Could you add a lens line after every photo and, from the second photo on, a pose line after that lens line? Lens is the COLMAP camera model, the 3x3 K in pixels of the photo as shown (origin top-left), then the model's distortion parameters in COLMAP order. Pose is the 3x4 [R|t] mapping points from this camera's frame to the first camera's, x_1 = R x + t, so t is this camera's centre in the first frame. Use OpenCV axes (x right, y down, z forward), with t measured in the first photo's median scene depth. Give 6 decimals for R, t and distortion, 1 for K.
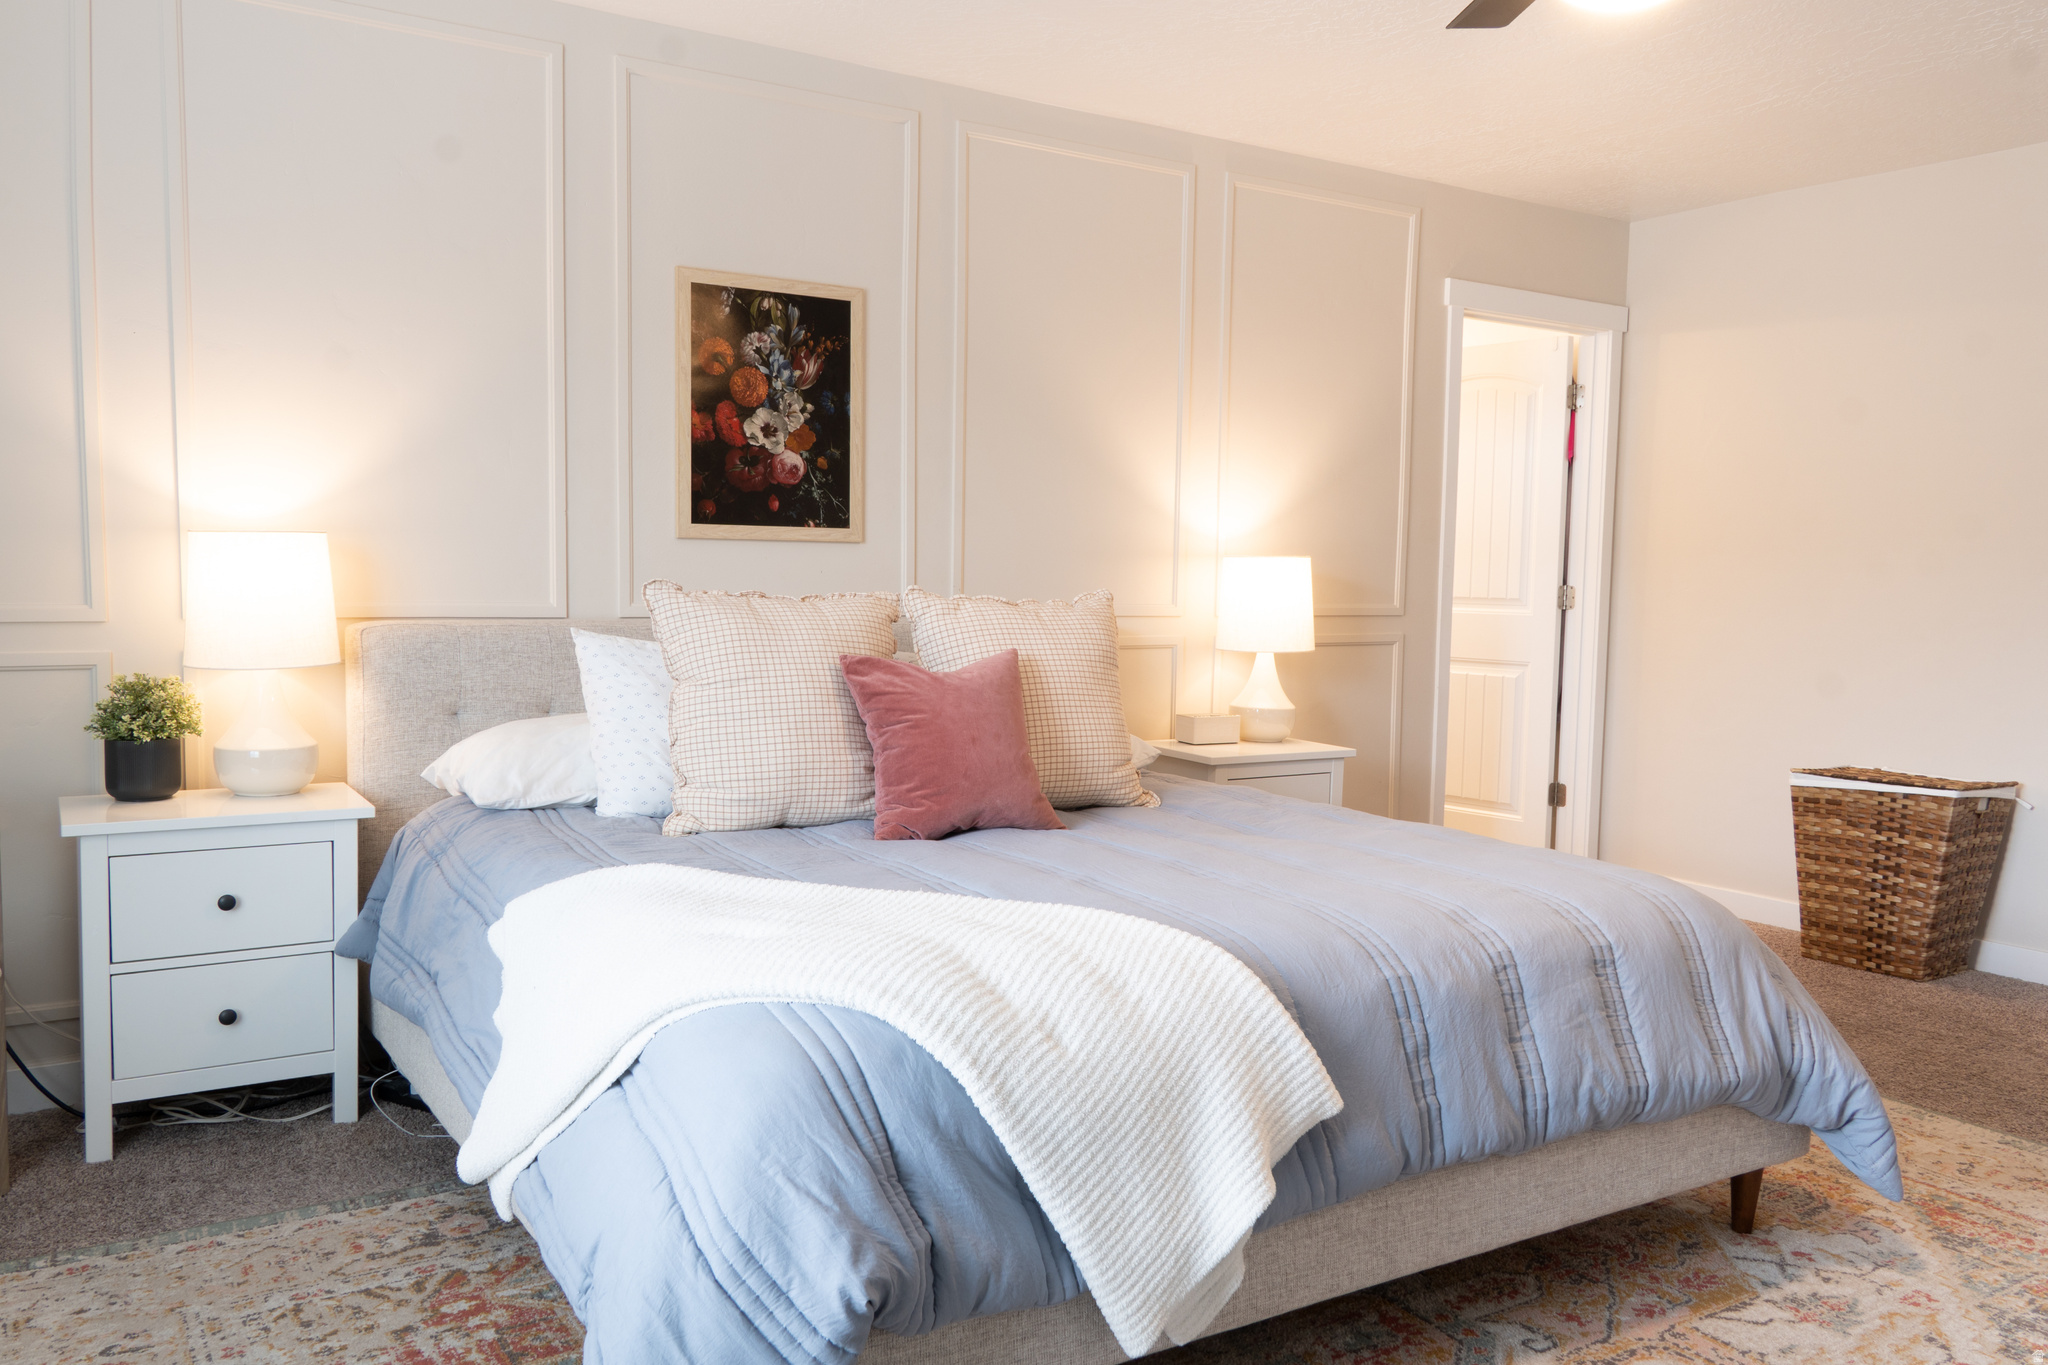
lens RADIAL K [[1626.0, 0, 1000.3], [0, 1626.0, 681.1], [0, 0, 1]] dist [0.033397, -0.001944]
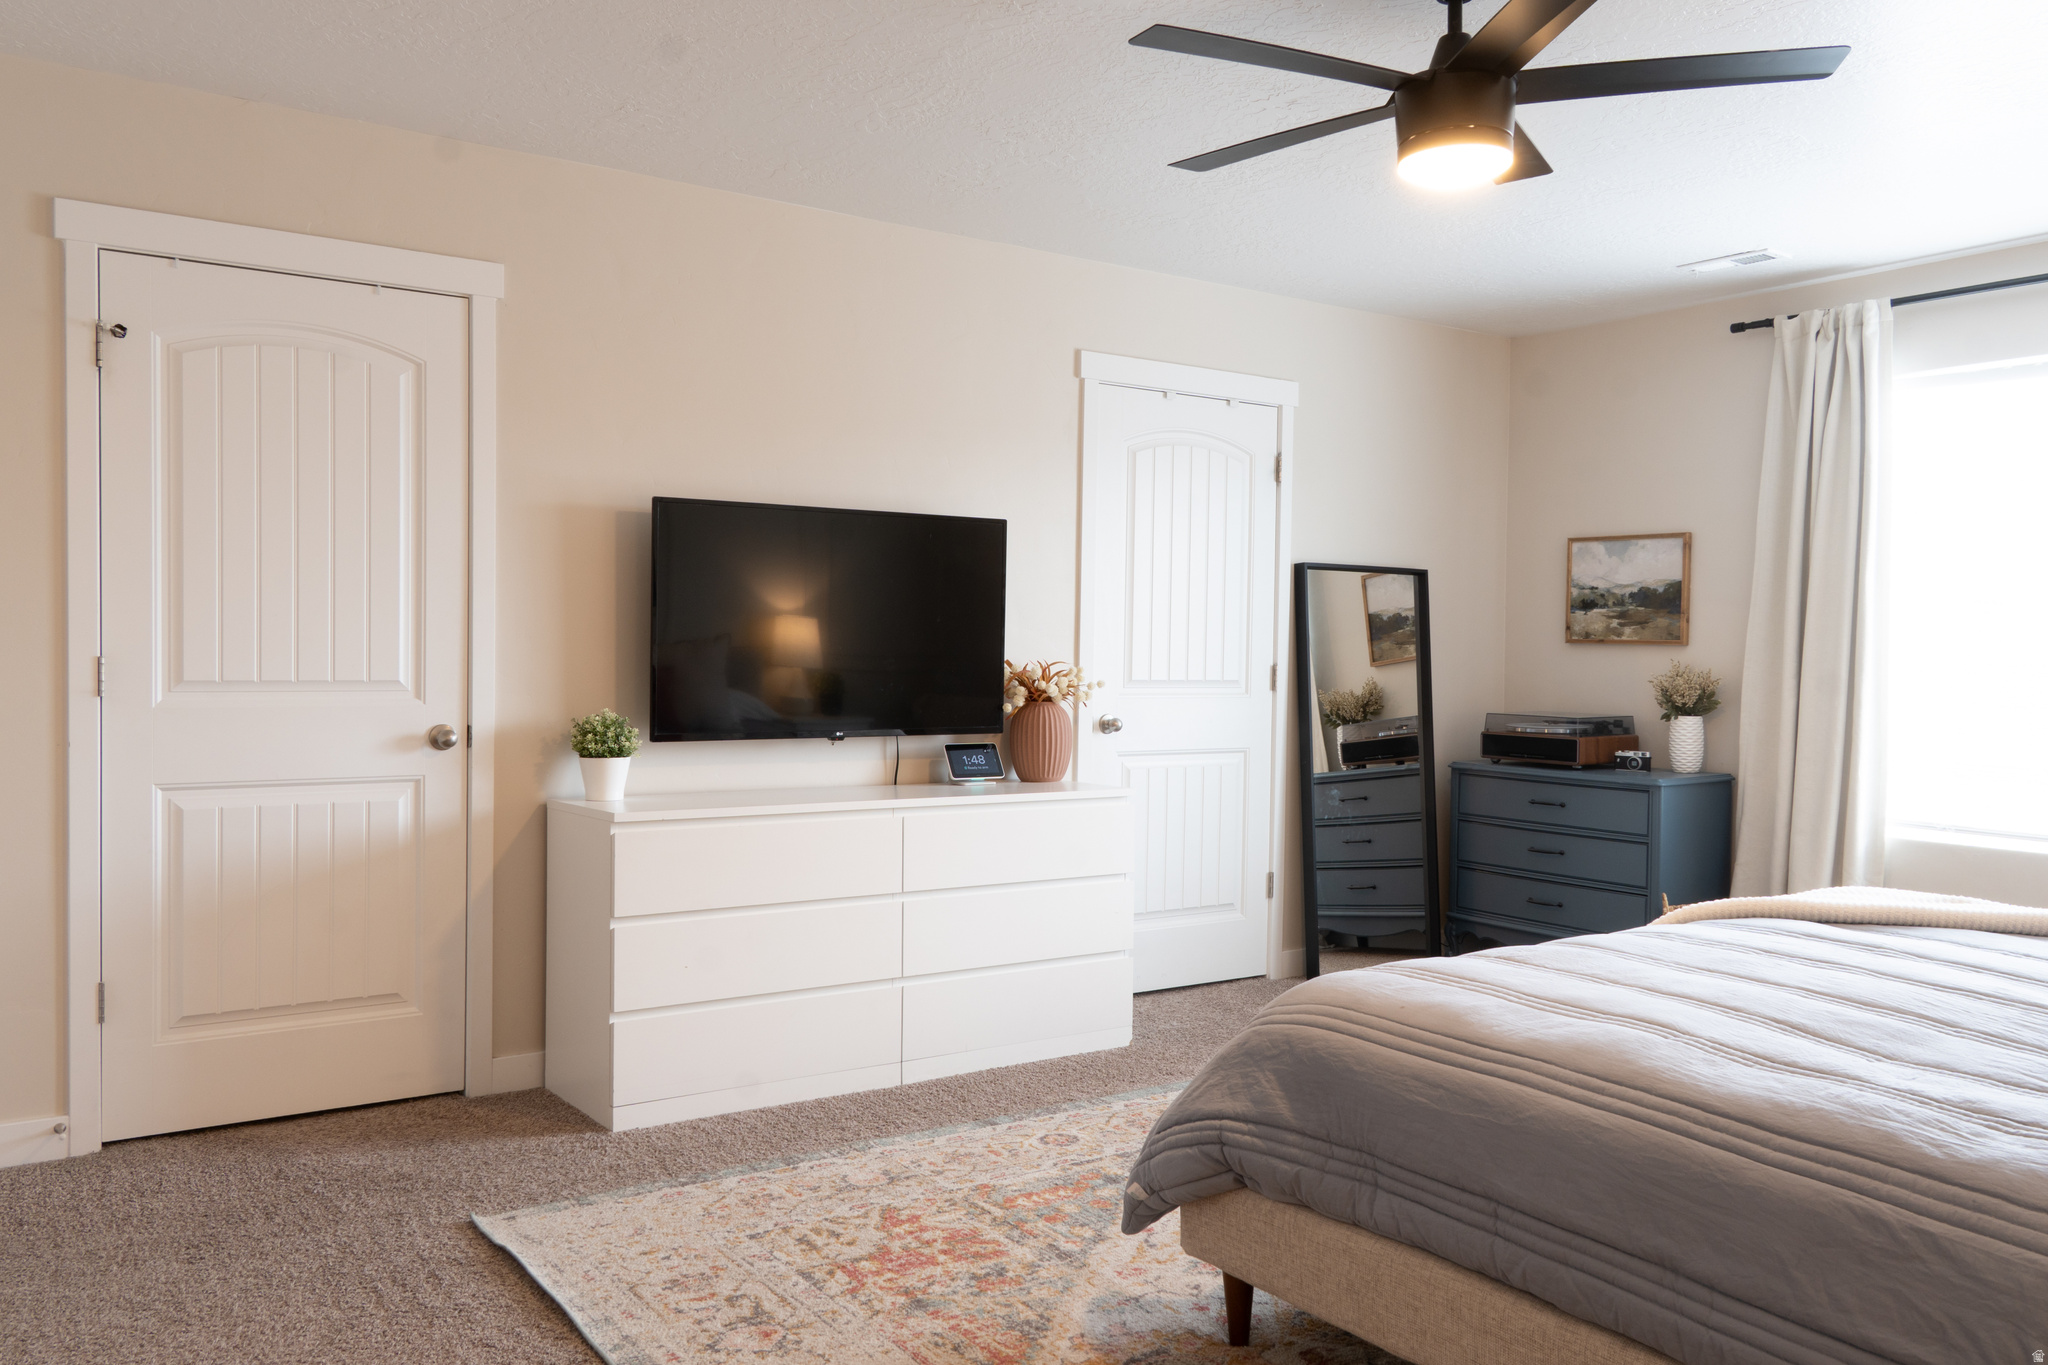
lens RADIAL K [[1616.0, 0, 1019.5], [0, 1616.0, 688.1], [0, 0, 1]] dist [0.006632, -0.000511]
pose [[-0.998773, -0.035516, -0.034517, 0.450017], [-0.038905, 0.993912, 0.103079, -0.092861], [0.030646, 0.104295, -0.994074, 1.356379]]
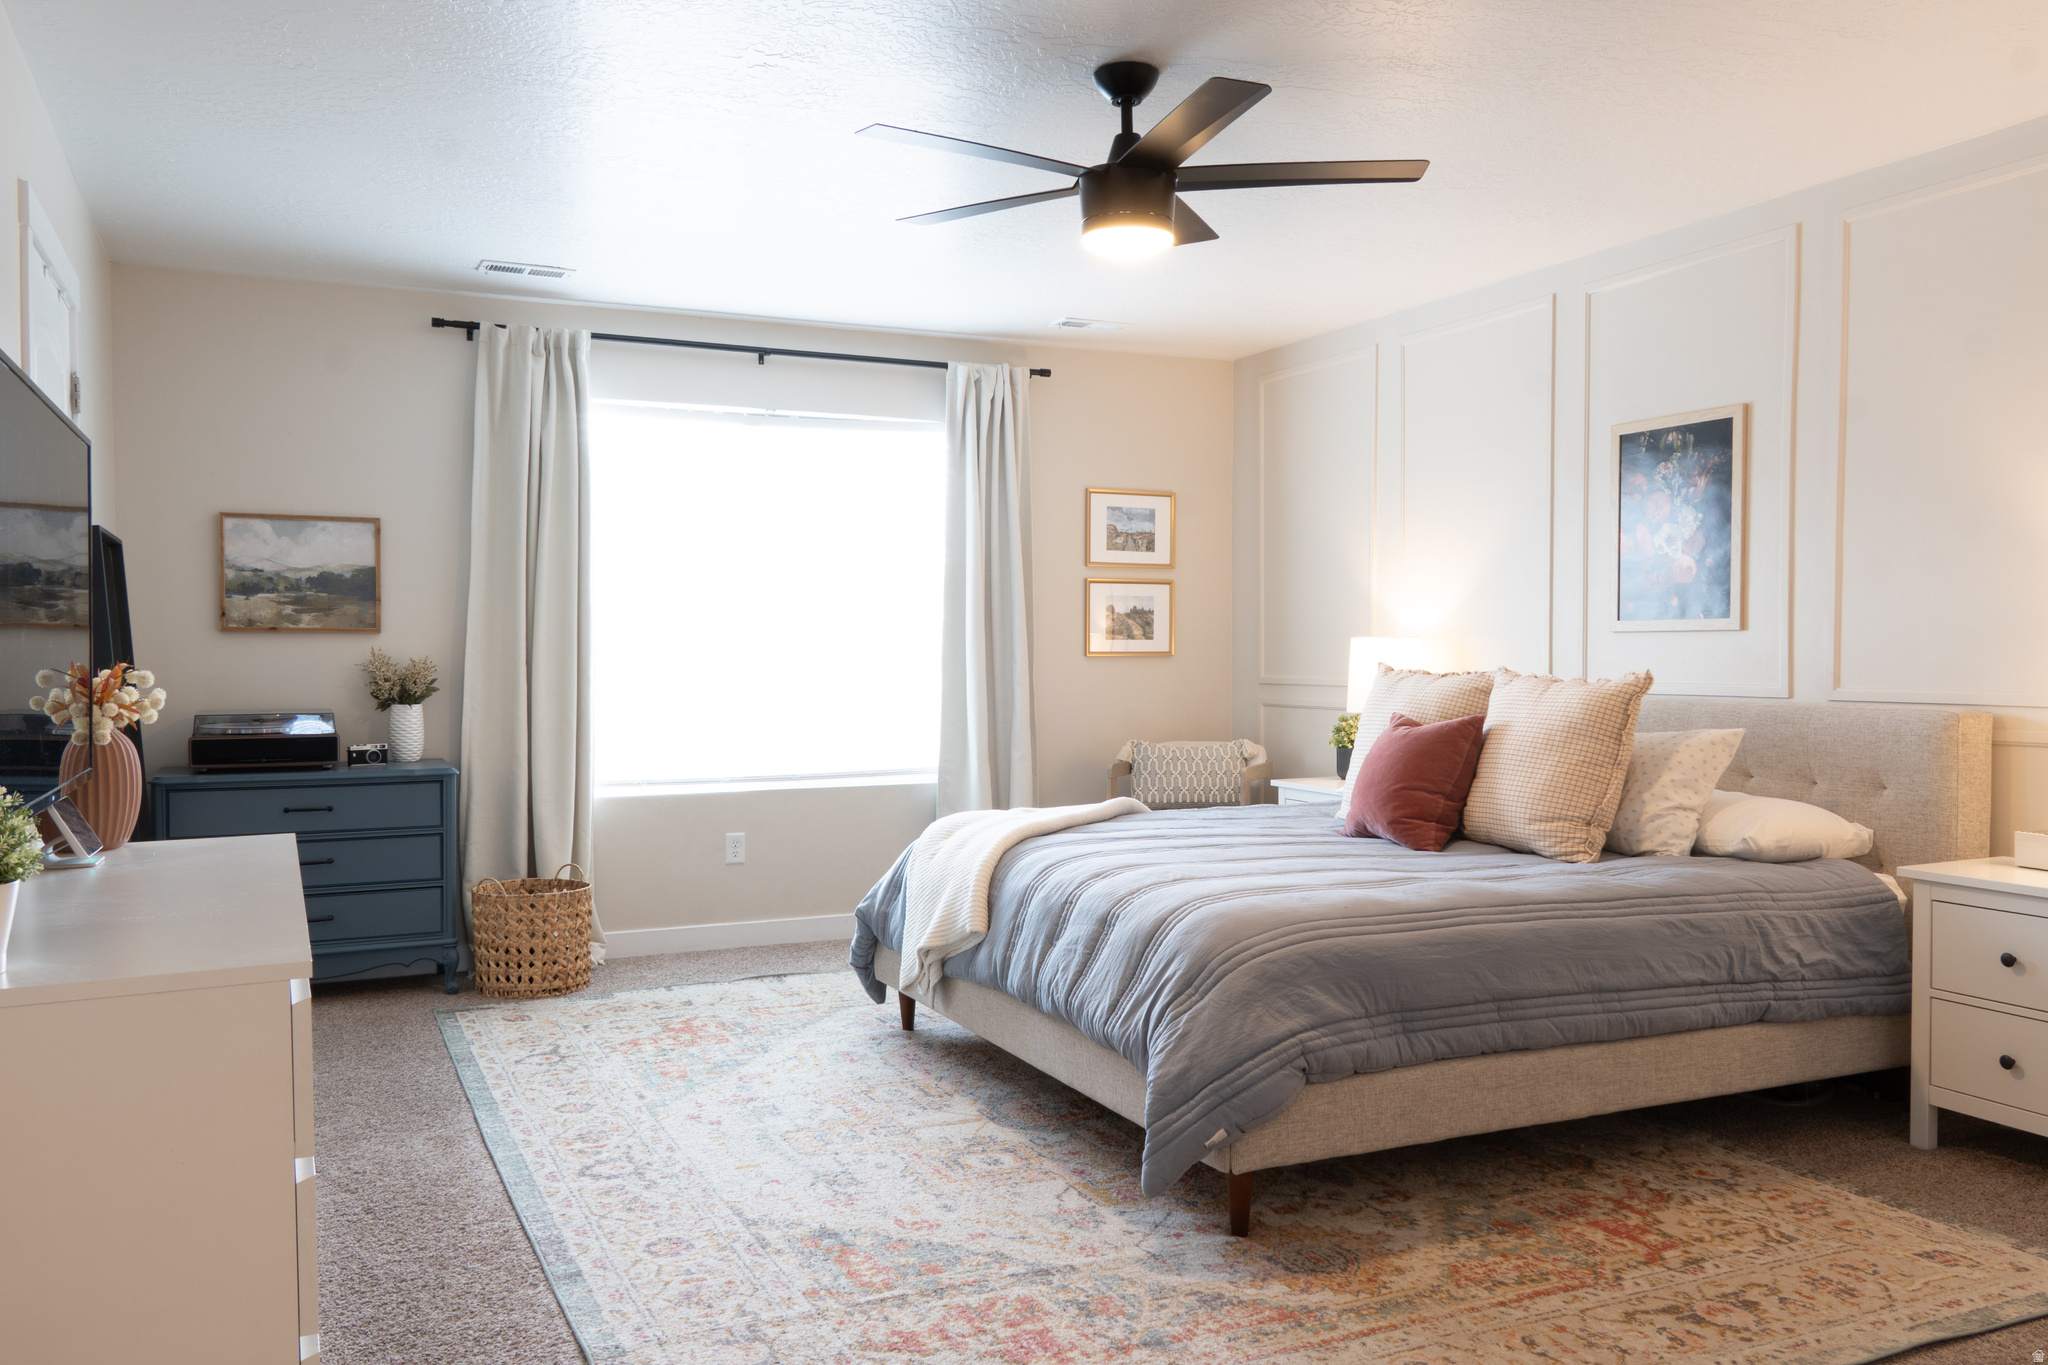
lens RADIAL K [[1602.0, 0, 1027.0], [0, 1602.0, 683.8], [0, 0, 1]] dist [0.027214, -0.016852]
pose [[-0.138923, 0.003000, -0.990299, 1.111164], [-0.079502, 0.996734, 0.014173, -0.027344], [0.987107, 0.080700, -0.138231, 0.707744]]
